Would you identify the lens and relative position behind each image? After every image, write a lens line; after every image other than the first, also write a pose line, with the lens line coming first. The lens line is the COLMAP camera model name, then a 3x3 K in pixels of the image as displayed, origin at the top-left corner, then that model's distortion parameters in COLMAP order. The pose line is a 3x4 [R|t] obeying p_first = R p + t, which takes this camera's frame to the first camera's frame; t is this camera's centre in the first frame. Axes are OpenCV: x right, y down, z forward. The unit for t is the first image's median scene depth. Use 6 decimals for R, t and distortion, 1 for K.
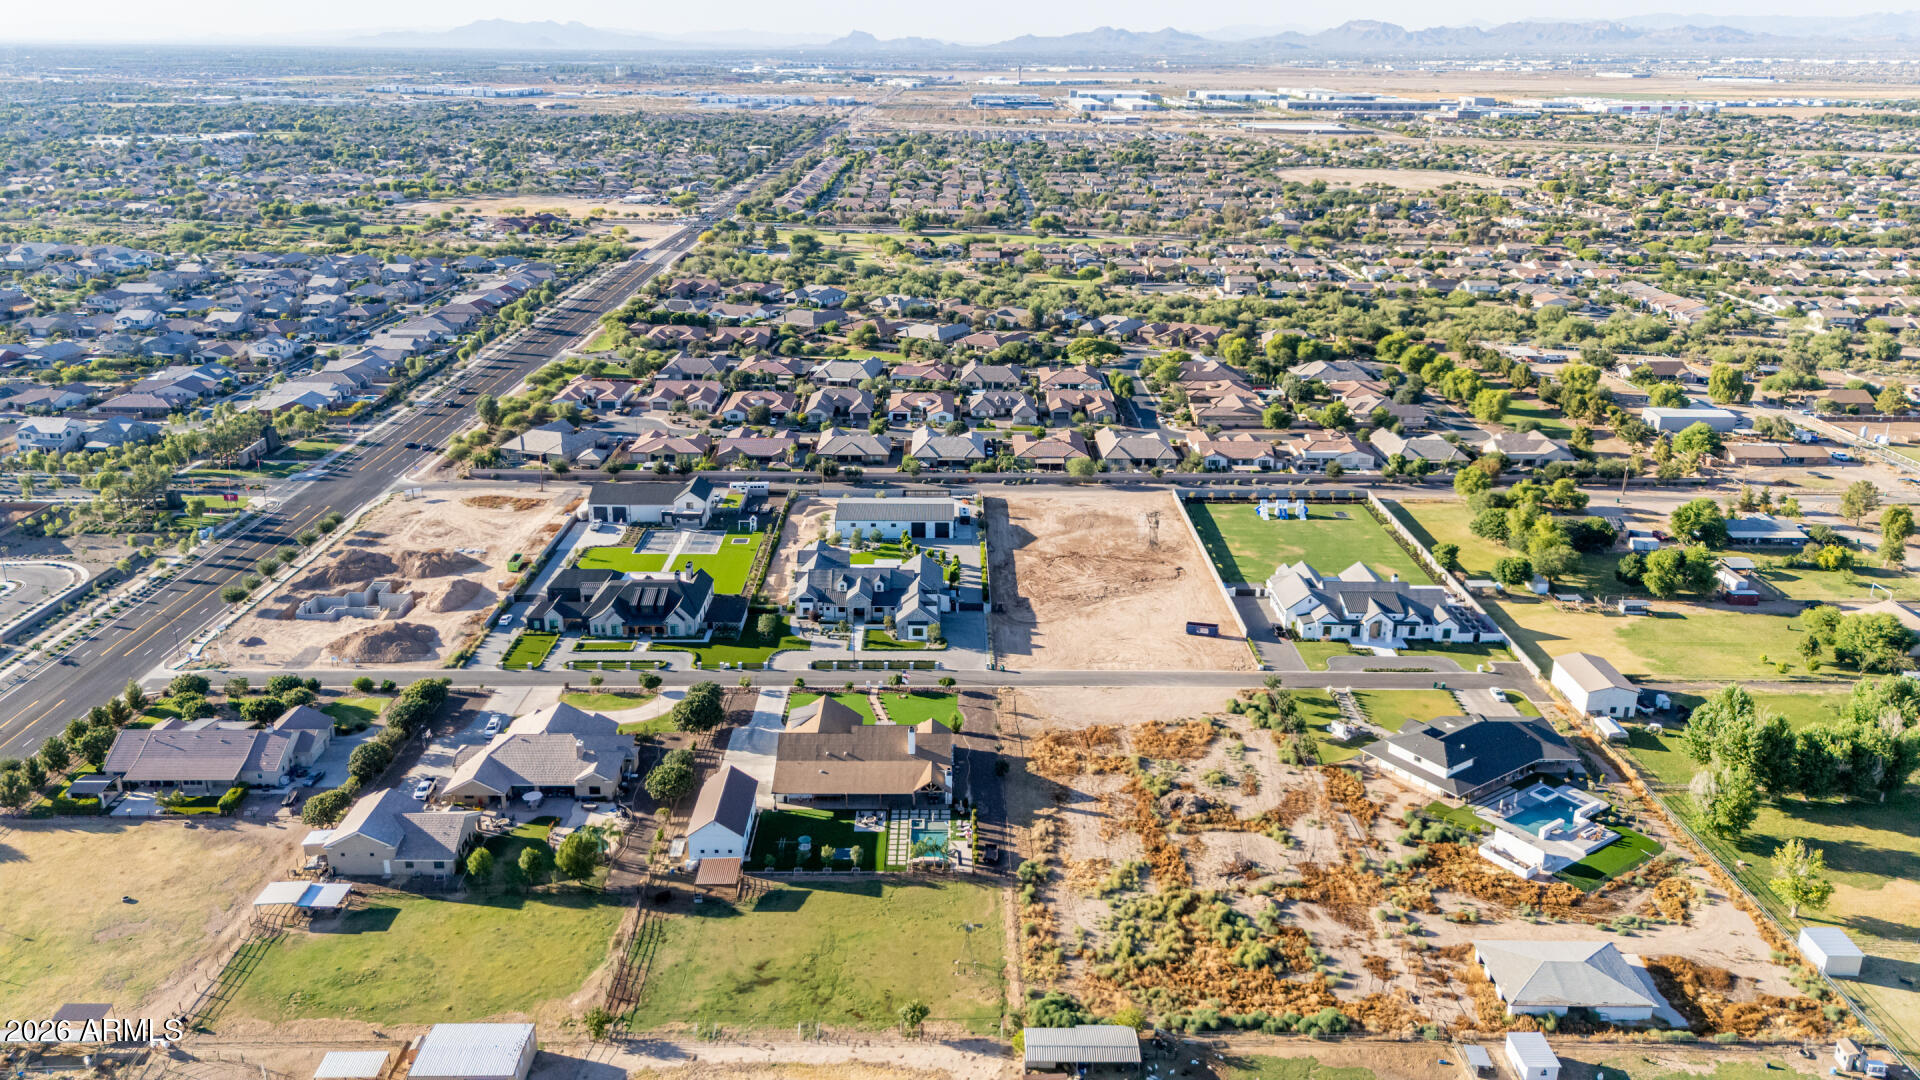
lens RADIAL K [[1412.2, 0, 957.5], [0, 1412.2, 534.9], [0, 0, 1]] dist [0.080480, -0.090973]
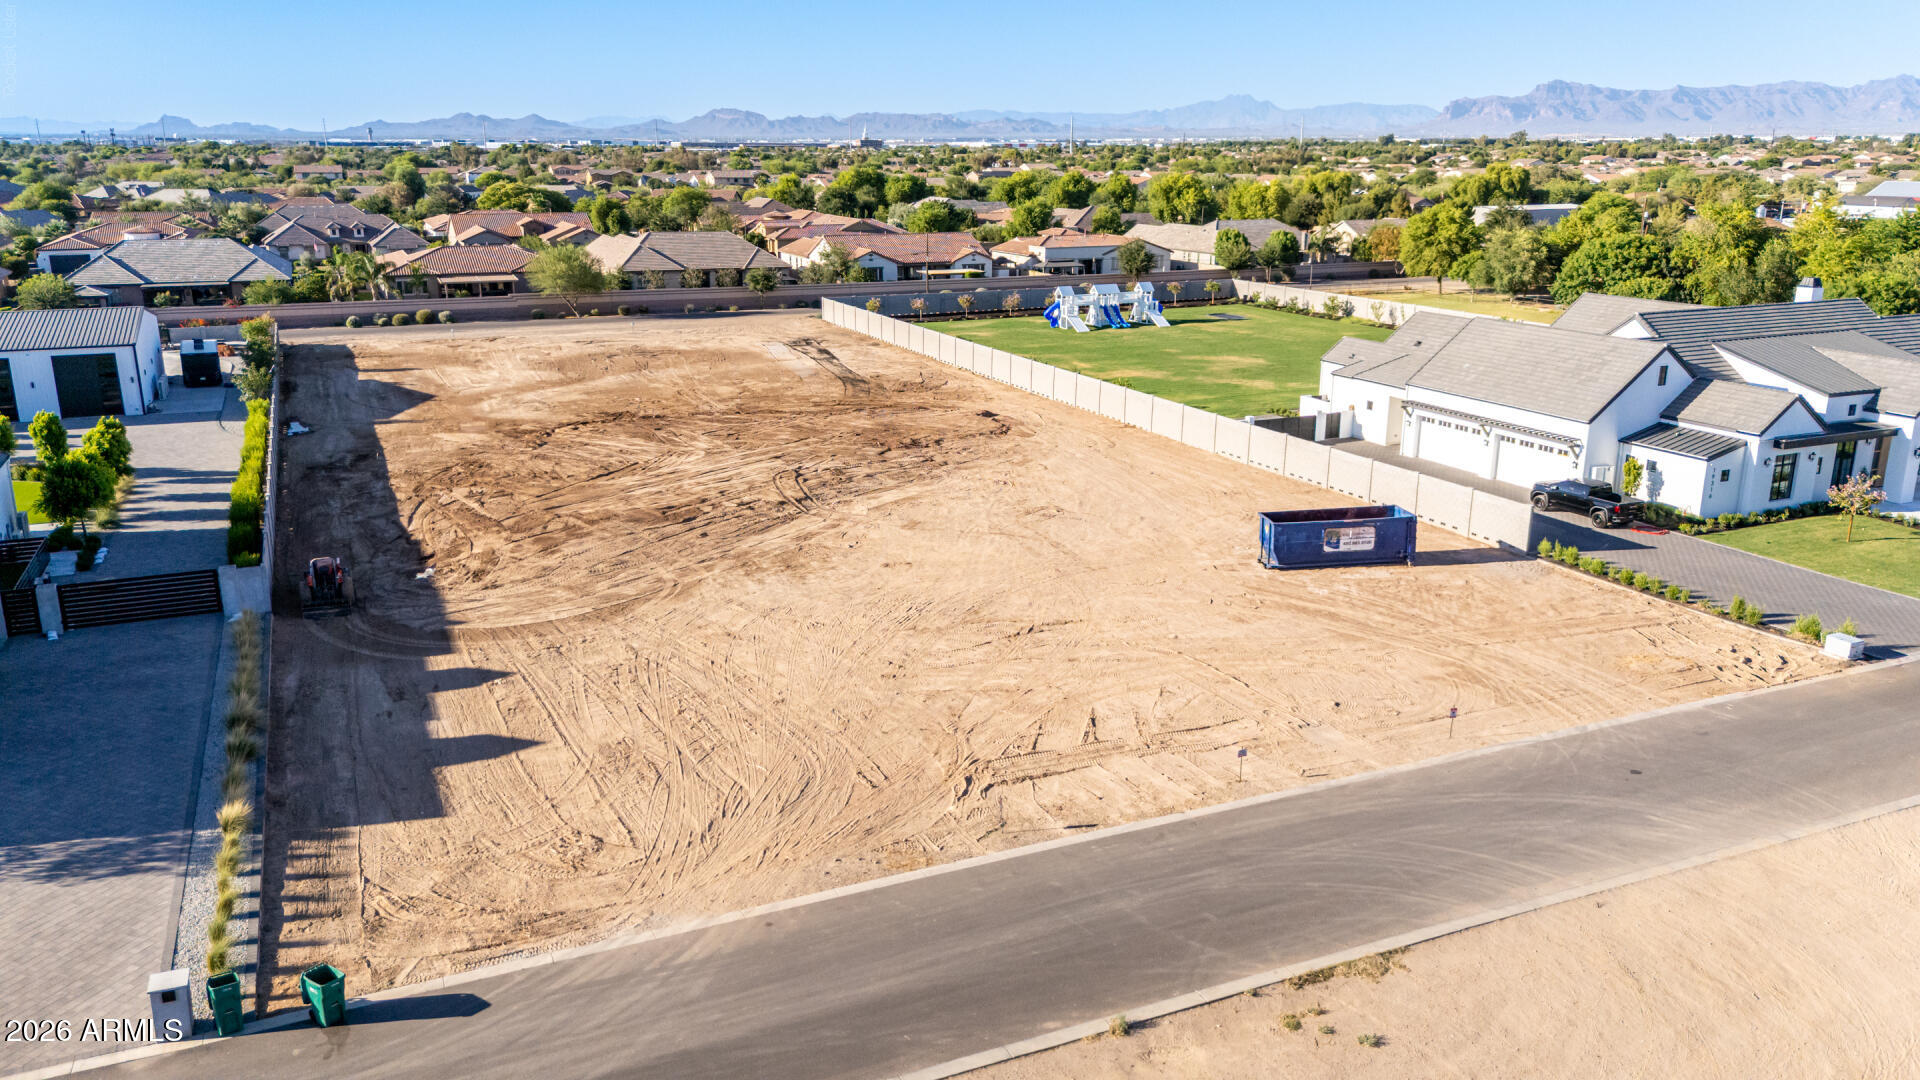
lens RADIAL K [[1412.2, 0, 957.5], [0, 1412.2, 534.9], [0, 0, 1]] dist [0.080480, -0.090973]
pose [[0.913715, -0.120985, 0.387927, 0.034015], [0.142273, 0.989472, -0.026514, 0.061988], [-0.380635, 0.079418, 0.921309, 0.797597]]
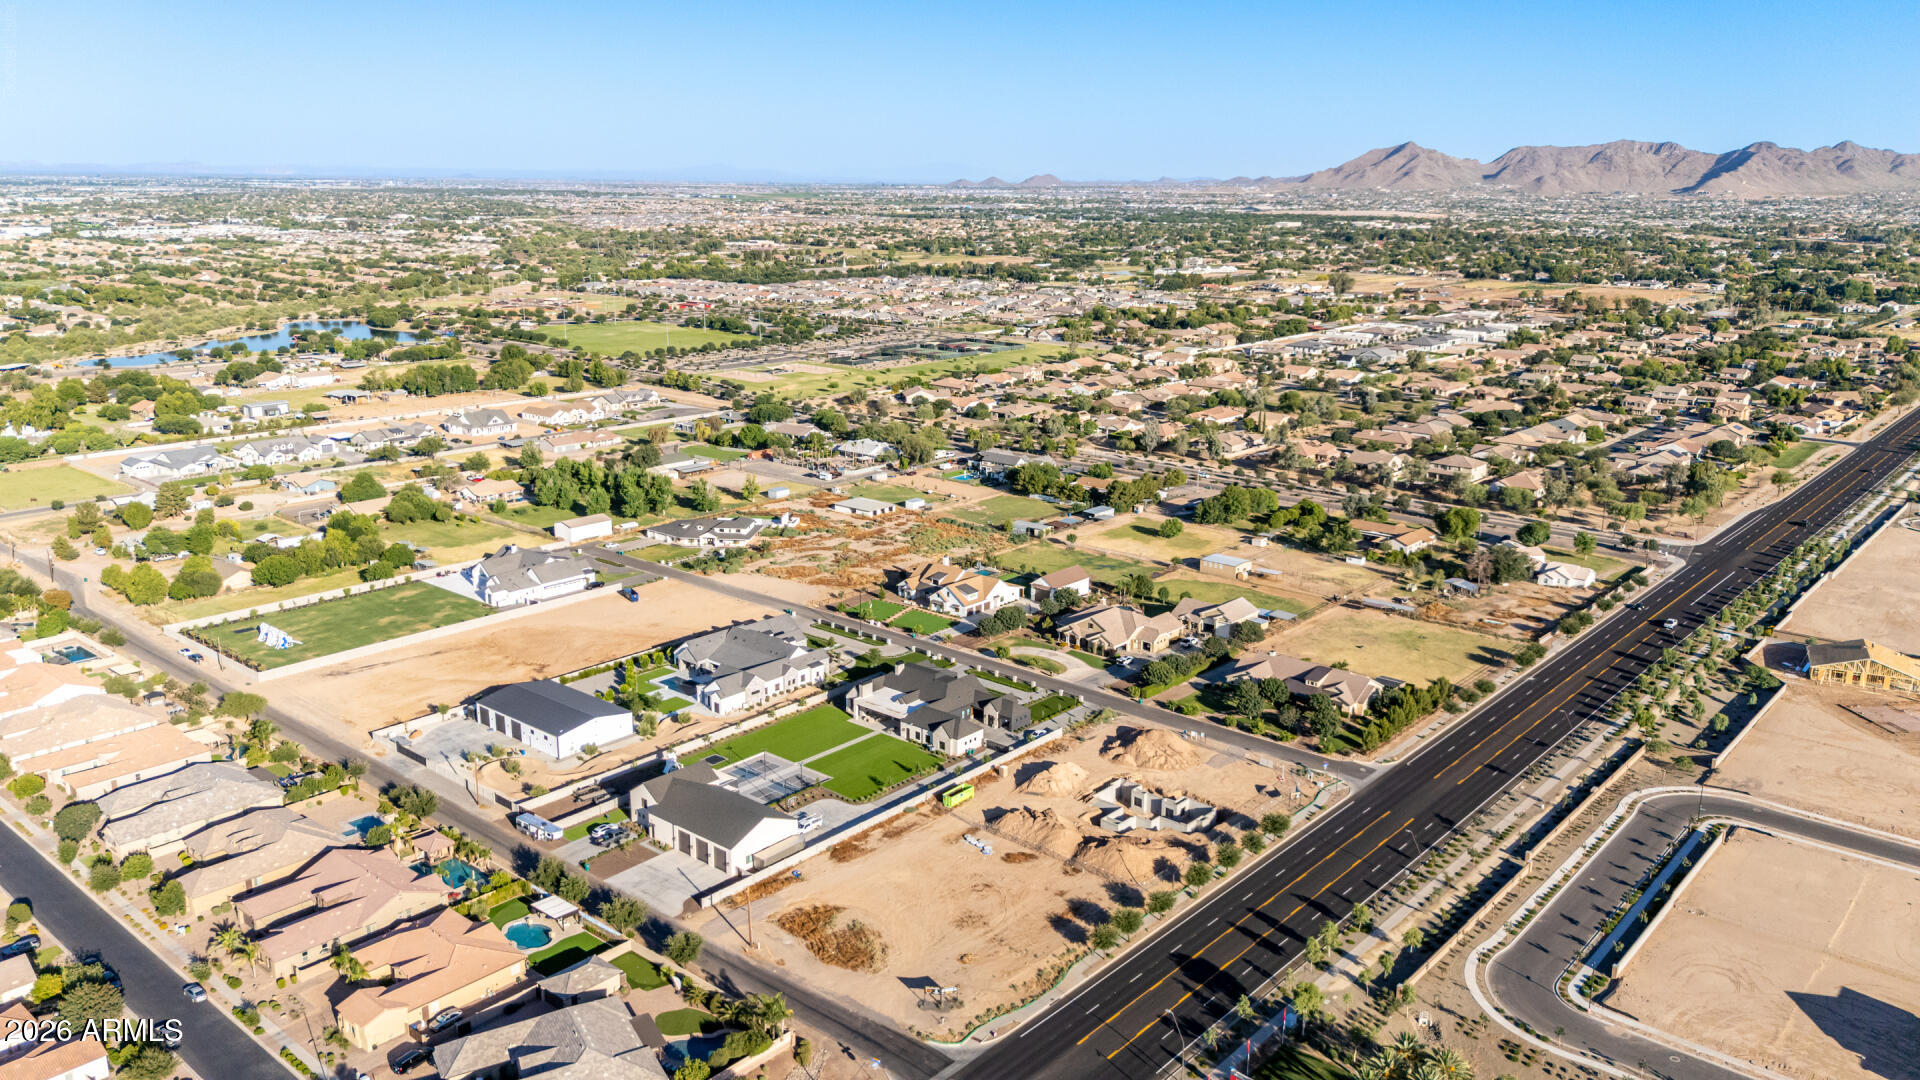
lens RADIAL K [[1412.2, 0, 957.5], [0, 1412.2, 534.9], [0, 0, 1]] dist [0.080480, -0.090973]
pose [[-0.750490, -0.172682, 0.637923, -0.867506], [0.204479, 0.857223, 0.472607, -0.530993], [-0.628453, 0.485128, -0.608027, 1.542817]]
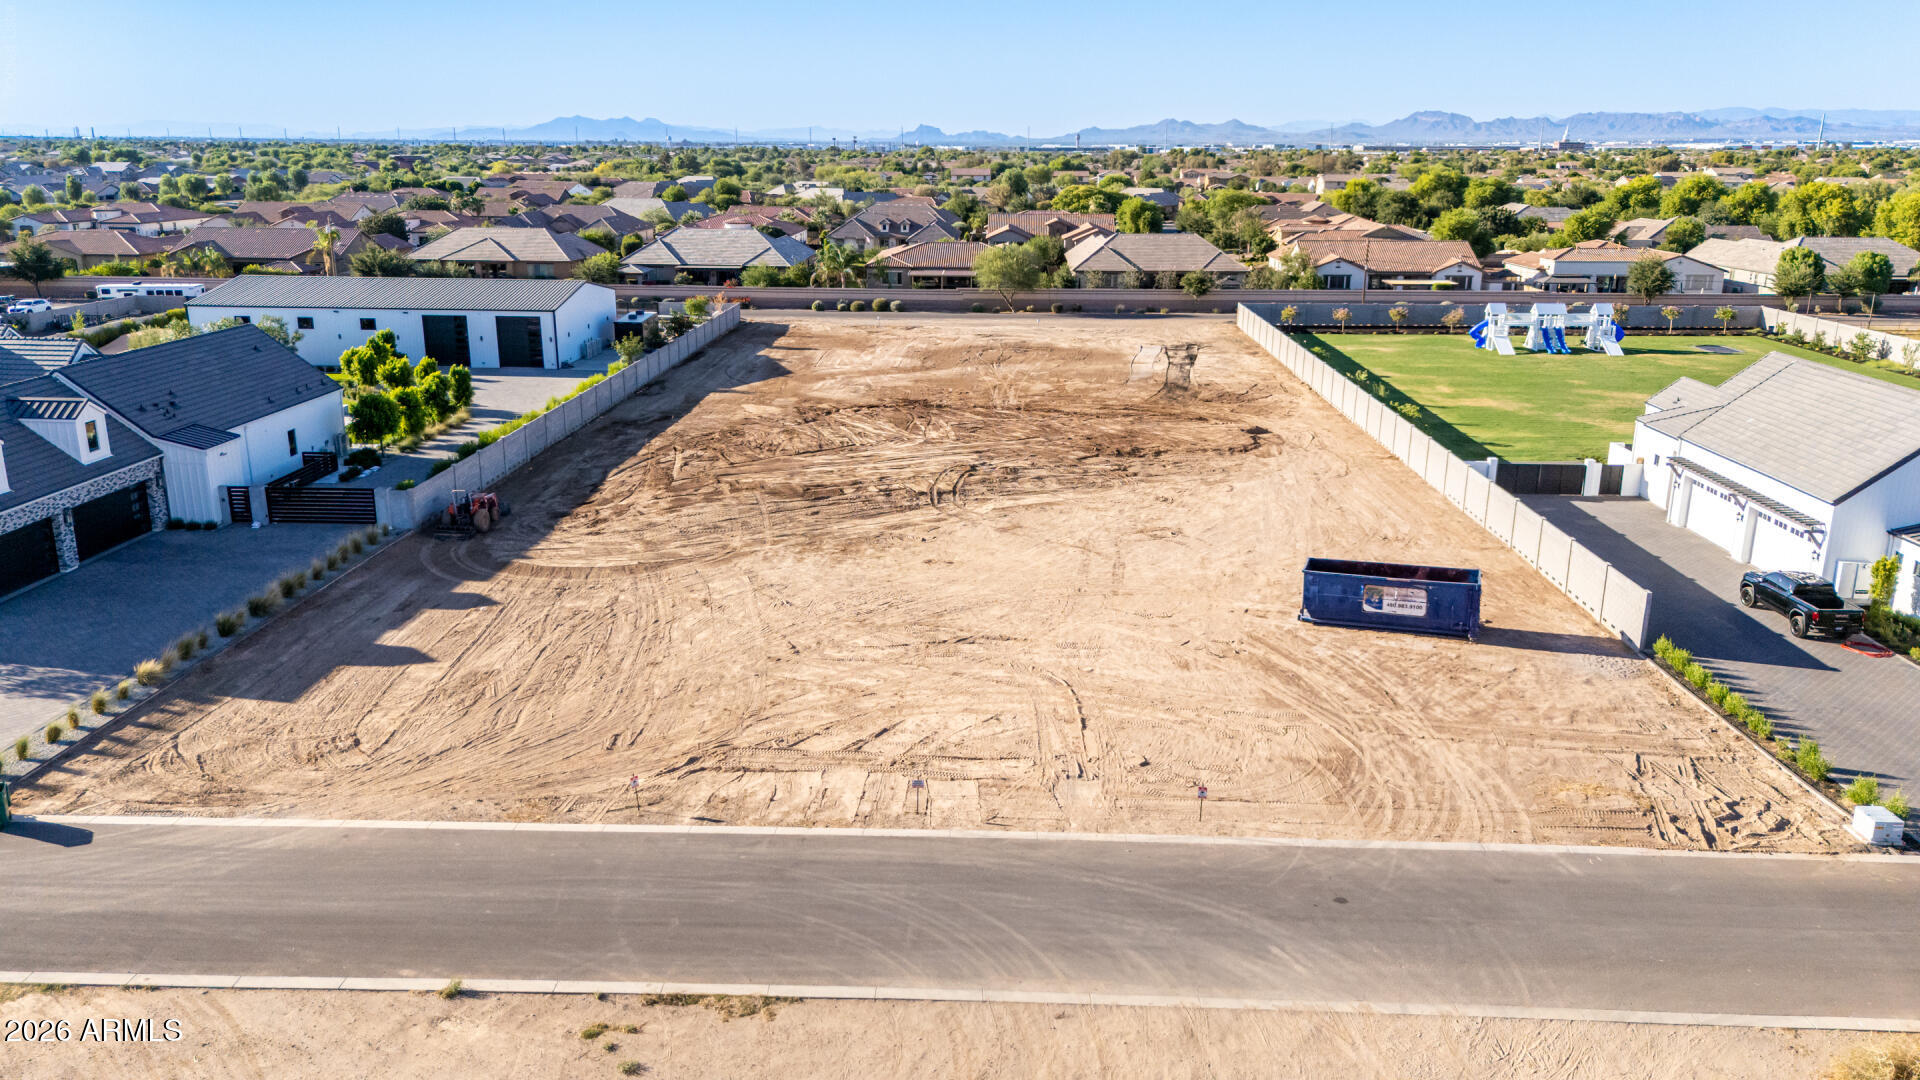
lens RADIAL K [[1412.2, 0, 957.5], [0, 1412.2, 534.9], [0, 0, 1]] dist [0.080480, -0.090973]
pose [[0.998968, 0.003163, -0.045307, 0.120103], [-0.005886, 0.998174, -0.060111, 0.068151], [0.045034, 0.060315, 0.997163, 0.784451]]
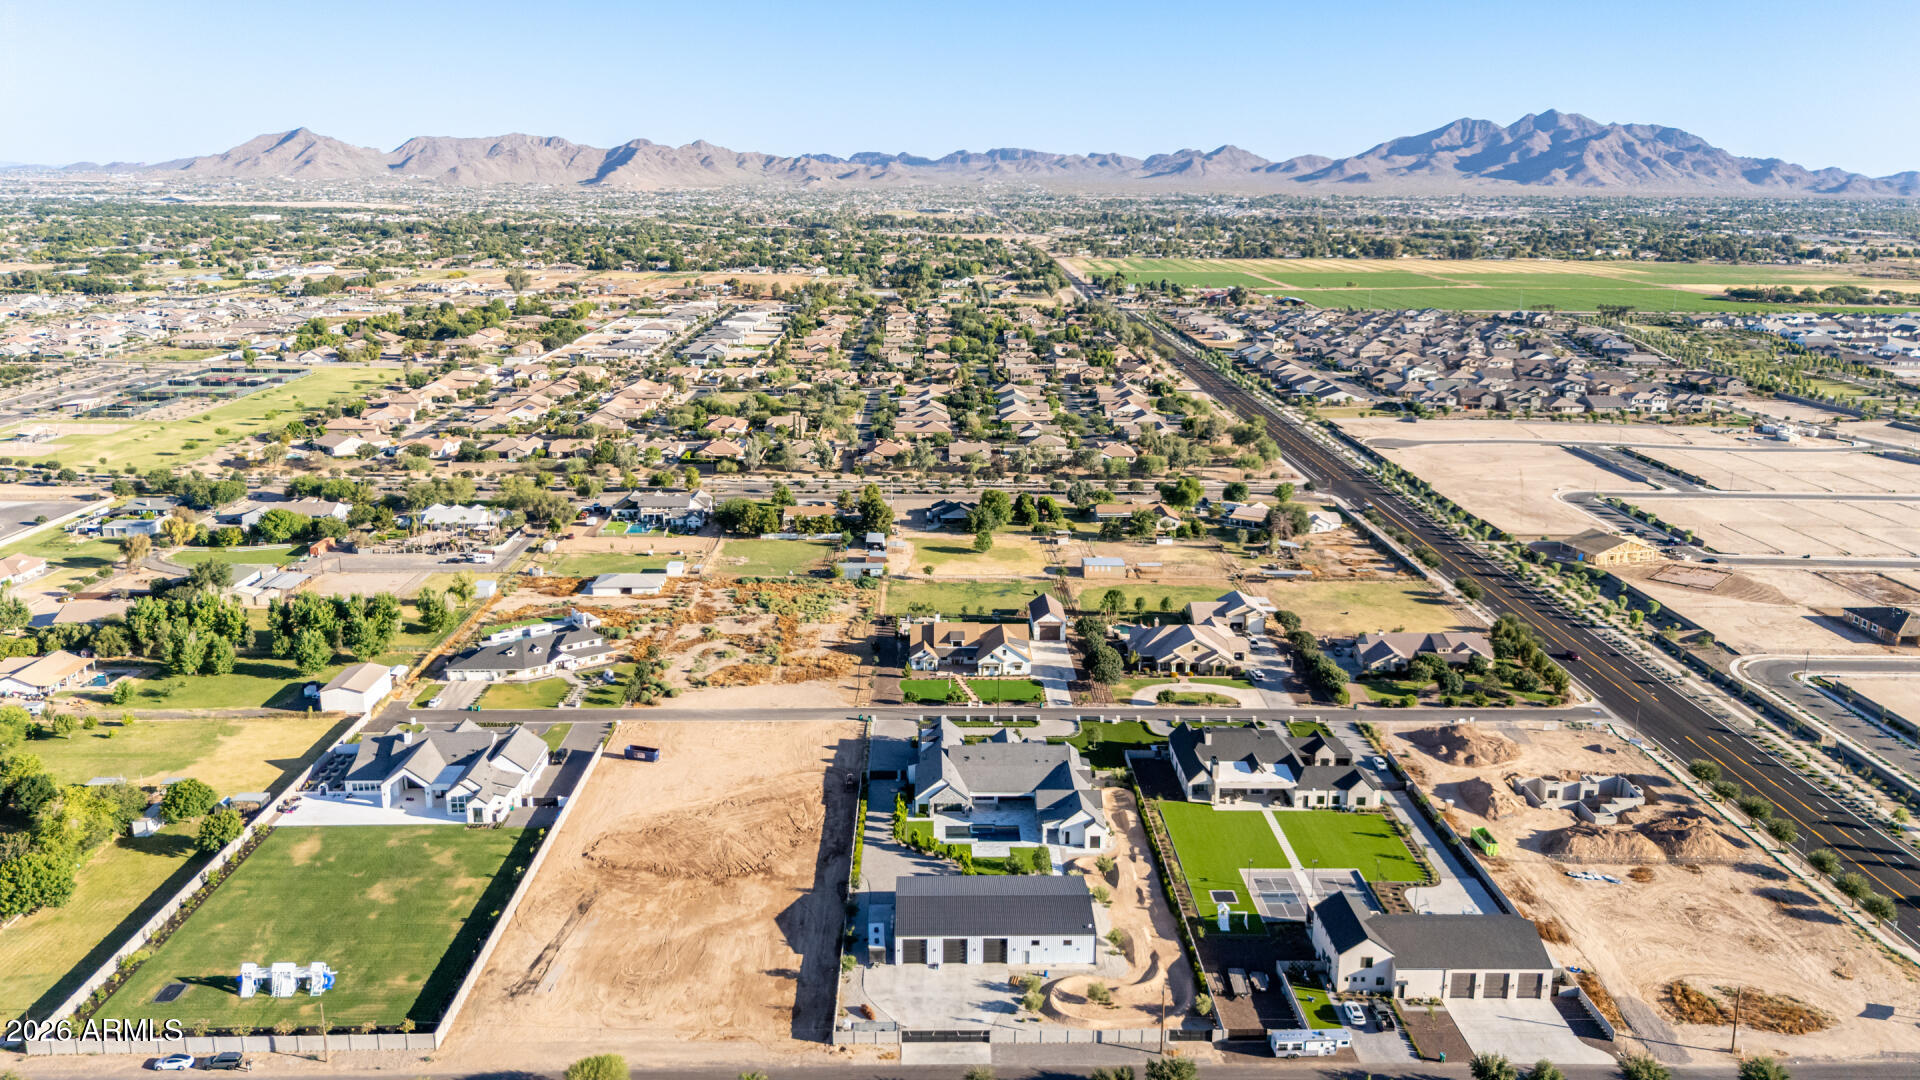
lens RADIAL K [[1412.2, 0, 957.5], [0, 1412.2, 534.9], [0, 0, 1]] dist [0.080480, -0.090973]
pose [[-0.999735, -0.009983, -0.020761, -0.016540], [-0.019727, 0.836403, 0.547760, -0.567000], [0.011896, 0.548024, -0.836378, 1.671611]]
